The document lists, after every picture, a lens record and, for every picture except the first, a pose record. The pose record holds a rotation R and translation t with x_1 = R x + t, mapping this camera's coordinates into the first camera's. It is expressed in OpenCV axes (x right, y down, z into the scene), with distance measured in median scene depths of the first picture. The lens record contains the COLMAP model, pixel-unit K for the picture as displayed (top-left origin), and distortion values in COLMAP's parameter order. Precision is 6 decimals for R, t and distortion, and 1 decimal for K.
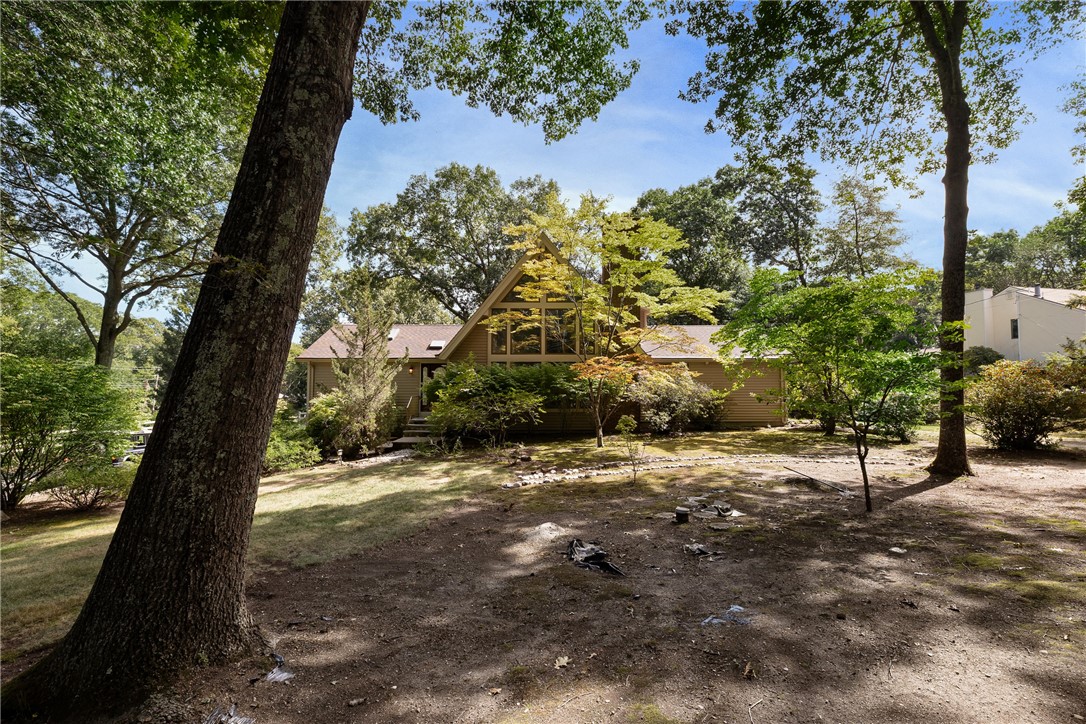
lens RADIAL K [[508.5, 0, 541.8], [0, 508.5, 360.5], [0, 0, 1]] dist [0.004932, -0.000219]
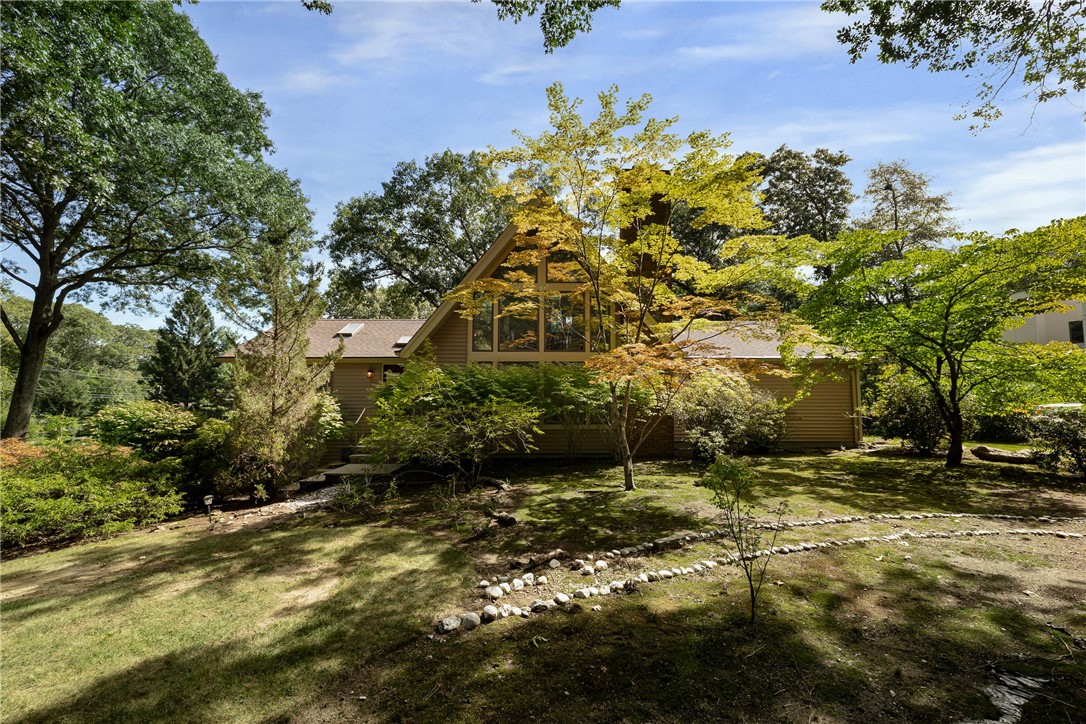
lens RADIAL K [[468.2, 0, 546.0], [0, 468.2, 367.2], [0, 0, 1]] dist [0.017348, -0.001716]
pose [[0.999991, 0.001904, 0.003911, 0.006415], [-0.001852, 0.999912, -0.013120, 0.020372], [-0.003936, 0.013112, 0.999906, 0.317881]]
